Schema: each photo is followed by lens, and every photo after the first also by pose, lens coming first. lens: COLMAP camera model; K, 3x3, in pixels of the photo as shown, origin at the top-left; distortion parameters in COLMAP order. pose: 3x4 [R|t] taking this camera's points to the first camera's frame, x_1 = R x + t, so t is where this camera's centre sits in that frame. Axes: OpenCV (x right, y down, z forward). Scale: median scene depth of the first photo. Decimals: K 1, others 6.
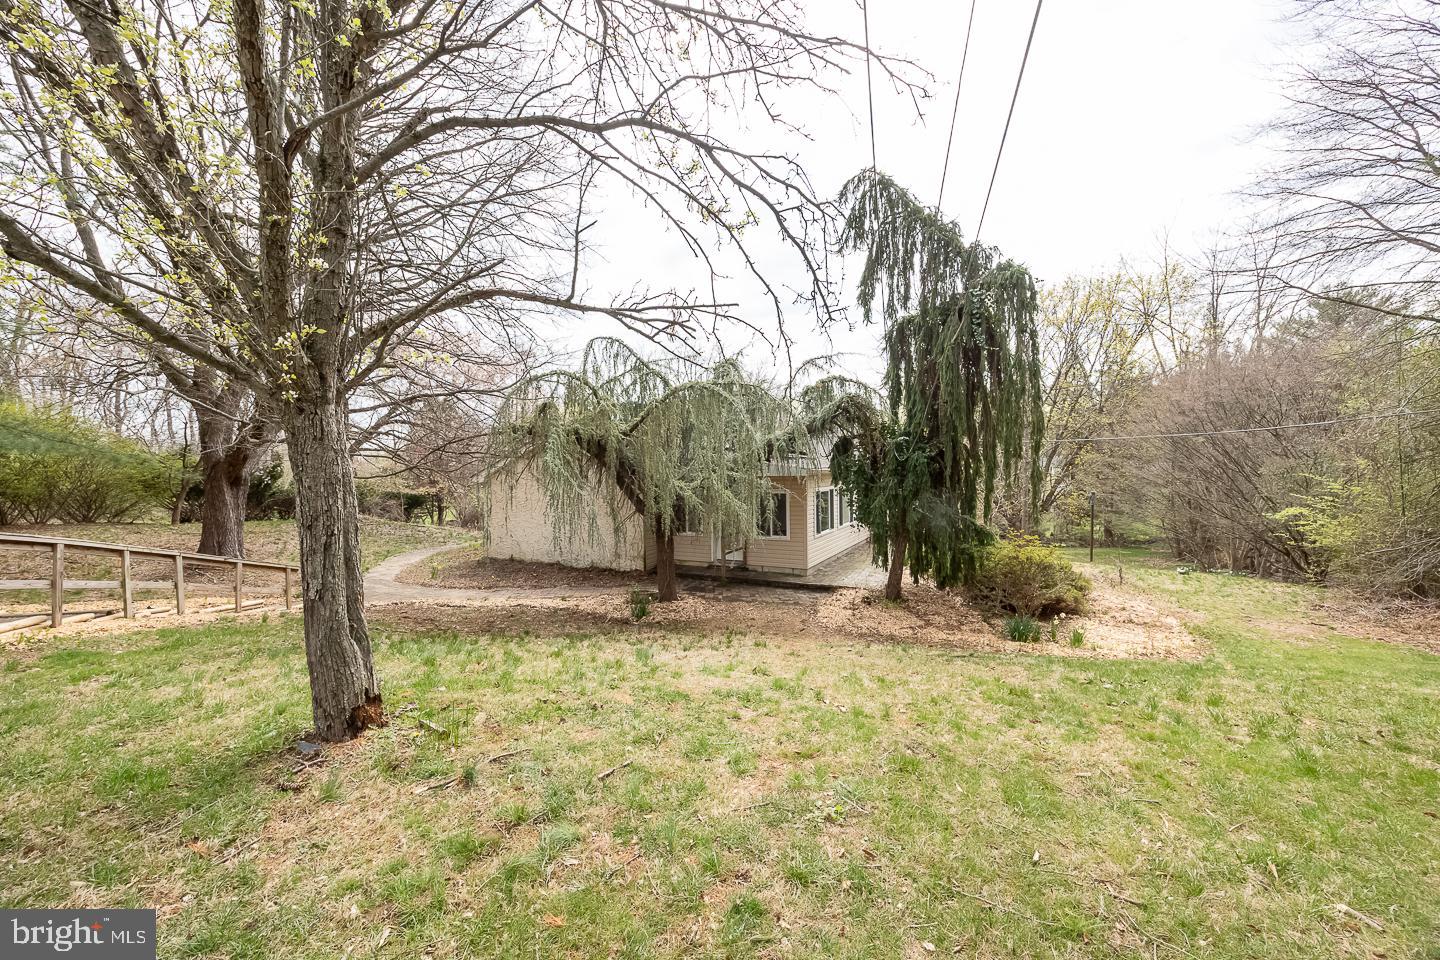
lens RADIAL K [[556.6, 0, 735.6], [0, 556.6, 475.7], [0, 0, 1]] dist [-0.003155, 0.000021]
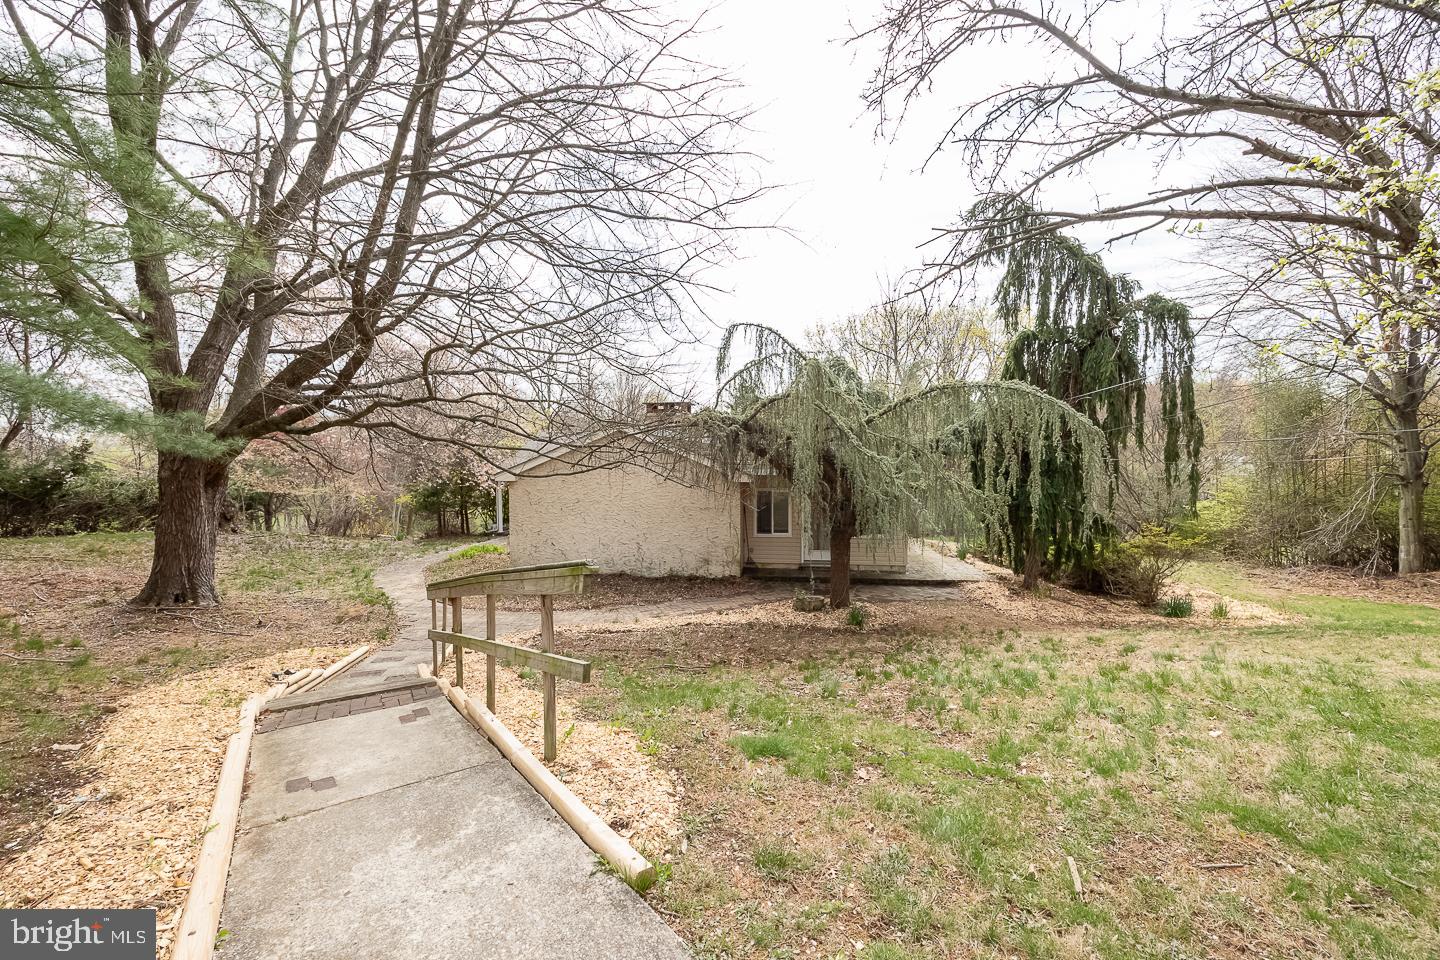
lens RADIAL K [[556.6, 0, 735.6], [0, 556.6, 475.7], [0, 0, 1]] dist [-0.003155, 0.000021]
pose [[0.942610, 0.004792, 0.333862, -0.463672], [-0.008720, 0.999909, 0.010268, -0.006970], [-0.333783, -0.012590, 0.942566, 0.118298]]
